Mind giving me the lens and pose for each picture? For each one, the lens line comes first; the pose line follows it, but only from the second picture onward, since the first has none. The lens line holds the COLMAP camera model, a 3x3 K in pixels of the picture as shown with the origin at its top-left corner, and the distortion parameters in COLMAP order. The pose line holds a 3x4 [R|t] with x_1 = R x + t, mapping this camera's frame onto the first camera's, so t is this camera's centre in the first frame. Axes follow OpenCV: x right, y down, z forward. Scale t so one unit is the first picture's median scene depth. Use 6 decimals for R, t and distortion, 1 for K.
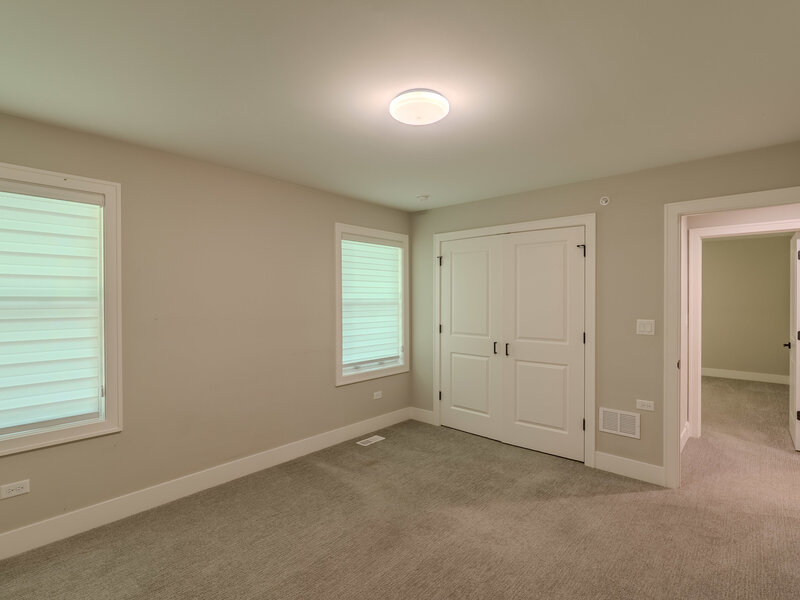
lens RADIAL K [[405.7, 0, 400.0], [0, 405.7, 300.0], [0, 0, 1]] dist [0.066140, 0.000096]
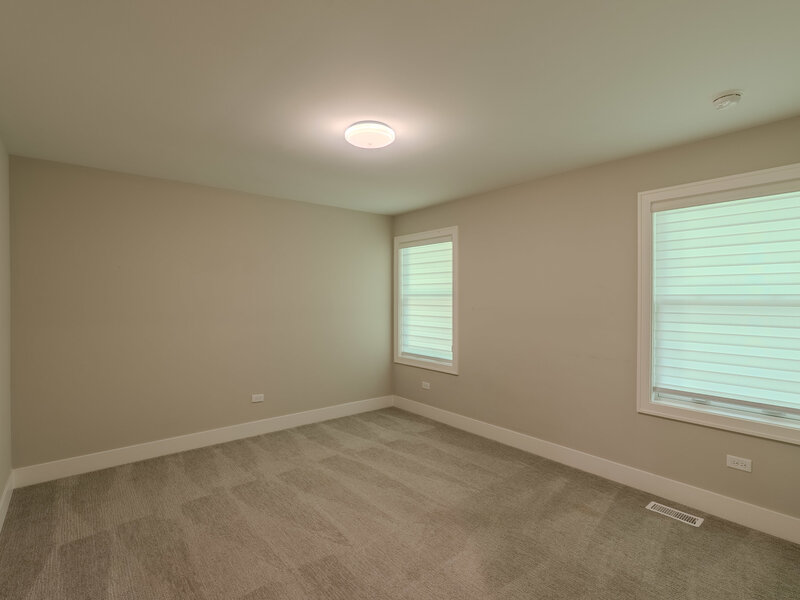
lens RADIAL K [[399.4, 0, 400.0], [0, 399.4, 300.0], [0, 0, 1]] dist [-0.002054, -0.000296]
pose [[-0.133542, 0.013272, -0.990954, 0.652875], [0.000447, 0.999911, 0.013332, -0.004470], [0.991043, 0.001338, -0.133536, 0.698667]]
